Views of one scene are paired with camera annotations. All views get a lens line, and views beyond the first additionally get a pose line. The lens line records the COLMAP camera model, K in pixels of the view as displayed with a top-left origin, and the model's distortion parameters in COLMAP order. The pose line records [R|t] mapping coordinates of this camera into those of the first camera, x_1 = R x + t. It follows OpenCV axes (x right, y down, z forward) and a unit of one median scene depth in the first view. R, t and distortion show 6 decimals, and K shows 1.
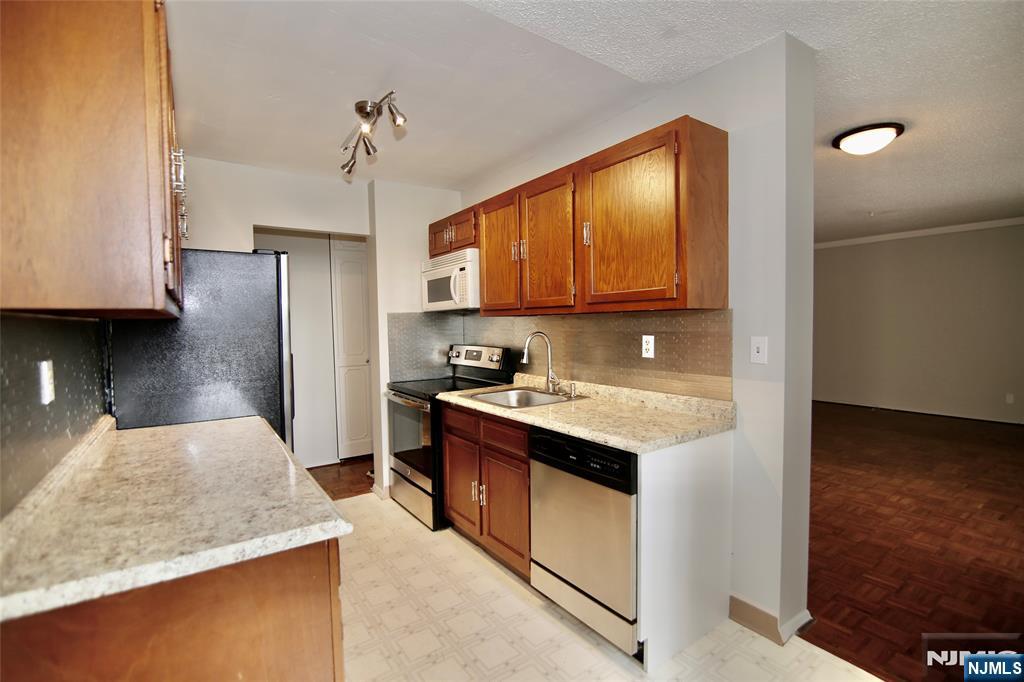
lens RADIAL K [[469.2, 0, 510.5], [0, 469.2, 343.0], [0, 0, 1]] dist [-0.016597, 0.000429]
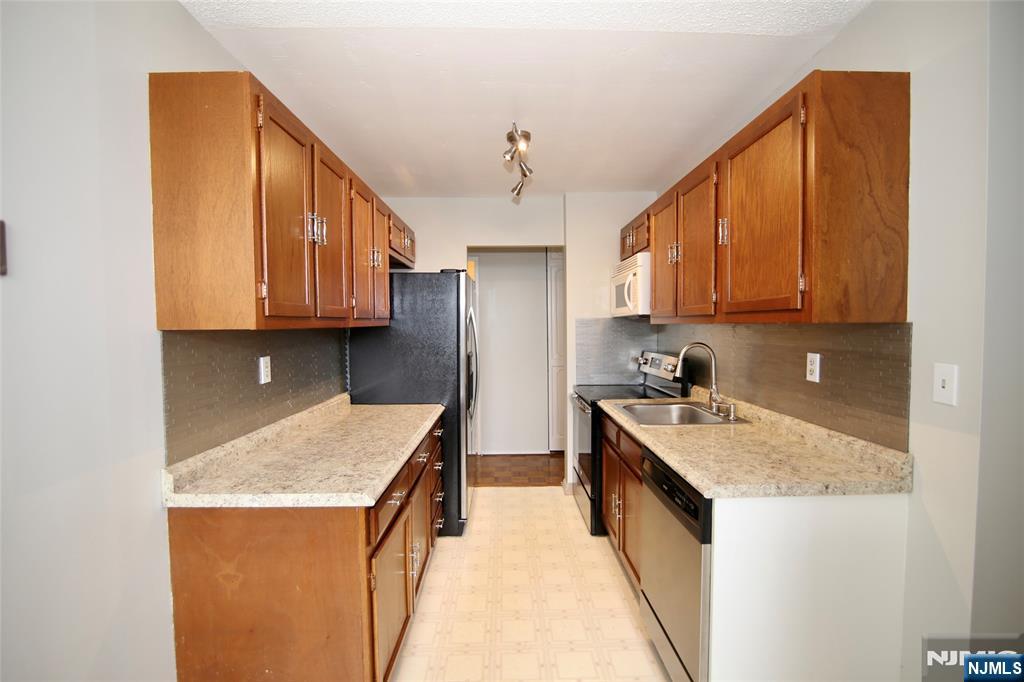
lens RADIAL K [[469.2, 0, 510.5], [0, 469.2, 343.0], [0, 0, 1]] dist [-0.016597, 0.000429]
pose [[0.832675, 0.031609, -0.552860, 0.350063], [-0.029647, 0.999482, 0.012491, -0.032180], [0.552968, 0.005990, 0.833181, 0.081872]]
